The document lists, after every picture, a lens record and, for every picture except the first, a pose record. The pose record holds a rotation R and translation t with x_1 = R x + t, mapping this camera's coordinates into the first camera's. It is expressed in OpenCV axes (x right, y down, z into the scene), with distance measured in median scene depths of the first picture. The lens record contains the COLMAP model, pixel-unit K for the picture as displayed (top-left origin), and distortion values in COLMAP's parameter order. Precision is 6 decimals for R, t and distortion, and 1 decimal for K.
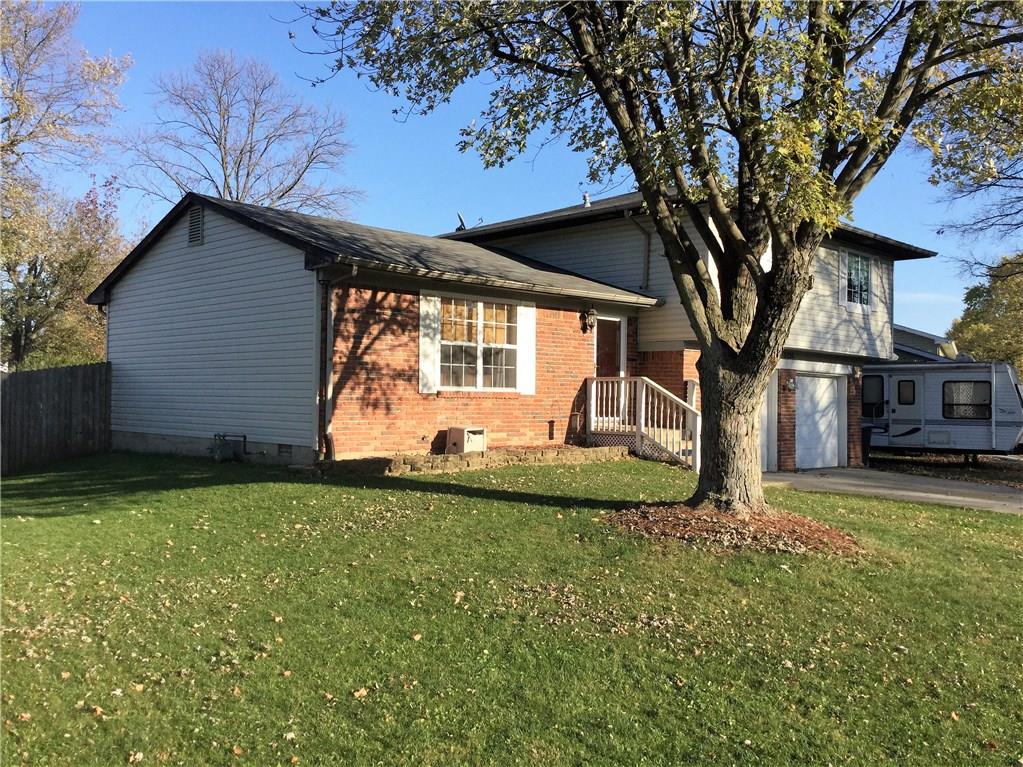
lens RADIAL K [[935.5, 0, 511.5], [0, 935.5, 383.5], [0, 0, 1]] dist [0.006809, 0.002102]
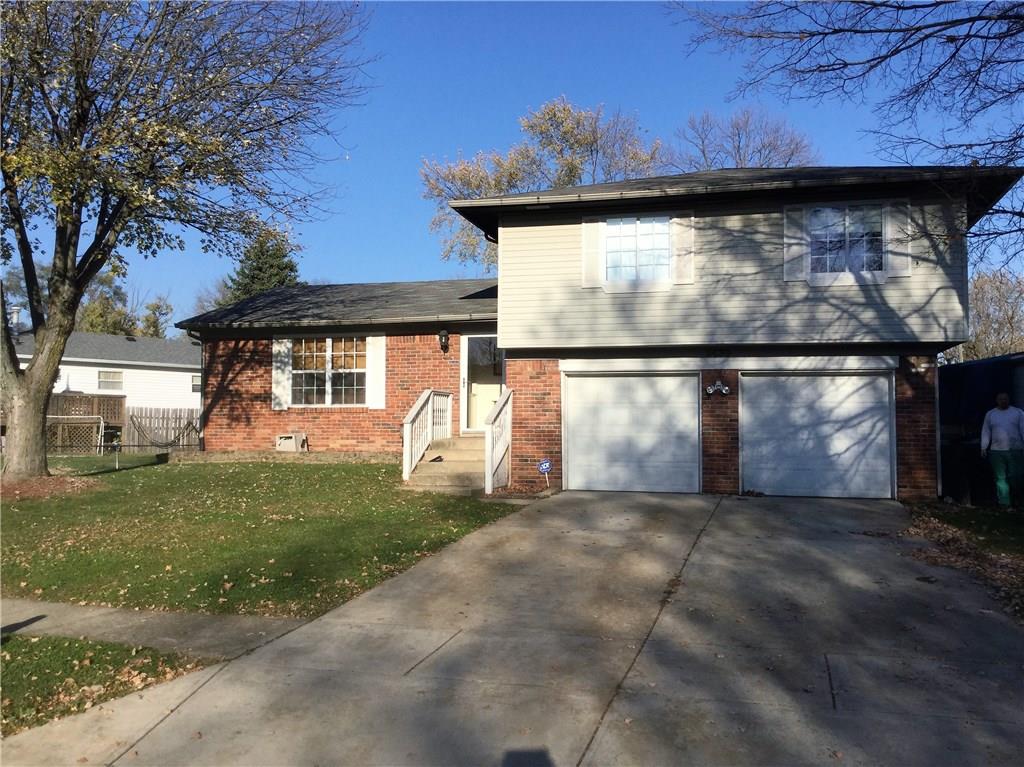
lens RADIAL K [[936.5, 0, 512.0], [0, 936.5, 383.5], [0, 0, 1]] dist [0.006809, 0.002102]
pose [[0.508008, -0.049138, -0.859949, 1.274412], [0.022393, 0.998787, -0.043843, 0.039823], [0.861061, 0.003016, 0.508493, 0.598004]]
